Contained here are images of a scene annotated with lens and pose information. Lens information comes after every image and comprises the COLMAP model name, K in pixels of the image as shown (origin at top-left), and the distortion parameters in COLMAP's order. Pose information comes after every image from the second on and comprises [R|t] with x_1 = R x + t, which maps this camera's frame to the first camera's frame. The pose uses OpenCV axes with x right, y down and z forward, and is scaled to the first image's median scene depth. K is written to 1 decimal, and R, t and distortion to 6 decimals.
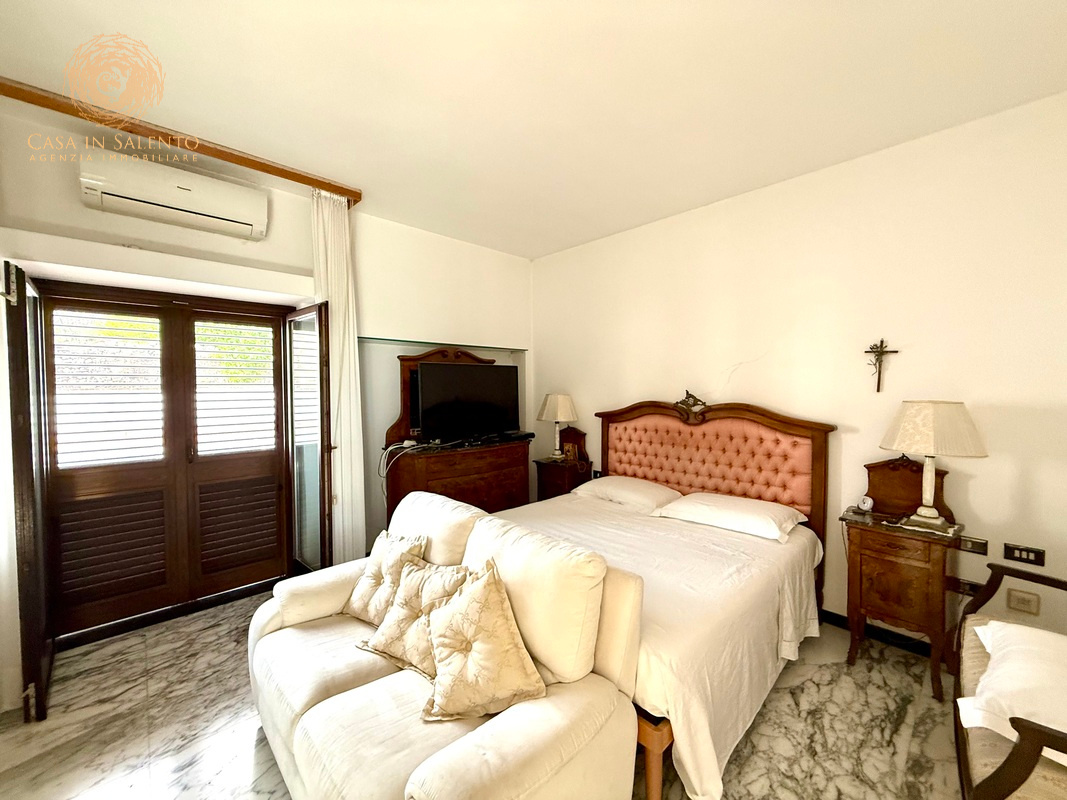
lens RADIAL K [[425.2, 0, 530.7], [0, 425.2, 398.4], [0, 0, 1]] dist [0.000937, 0.000166]
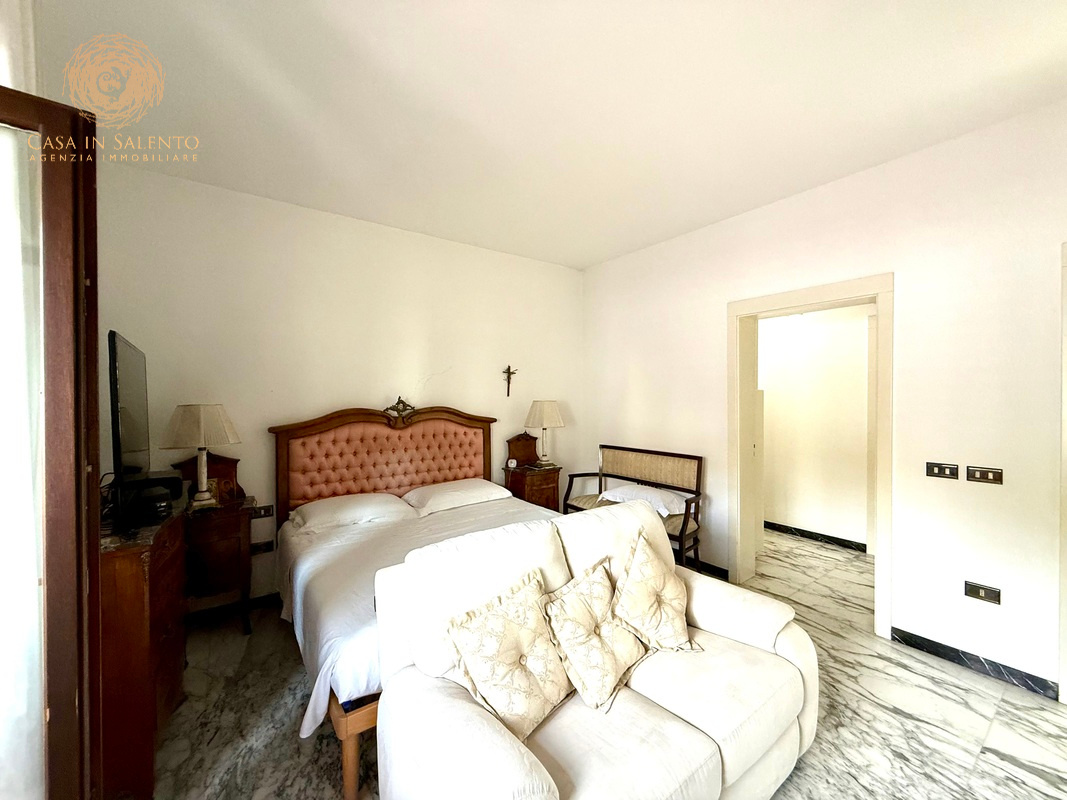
lens RADIAL K [[425.2, 0, 530.7], [0, 425.2, 398.4], [0, 0, 1]] dist [0.000937, 0.000166]
pose [[0.114395, -0.025722, 0.993102, -0.644384], [0.013432, 0.999613, 0.024343, -0.035882], [-0.993345, 0.010555, 0.114696, 0.558481]]
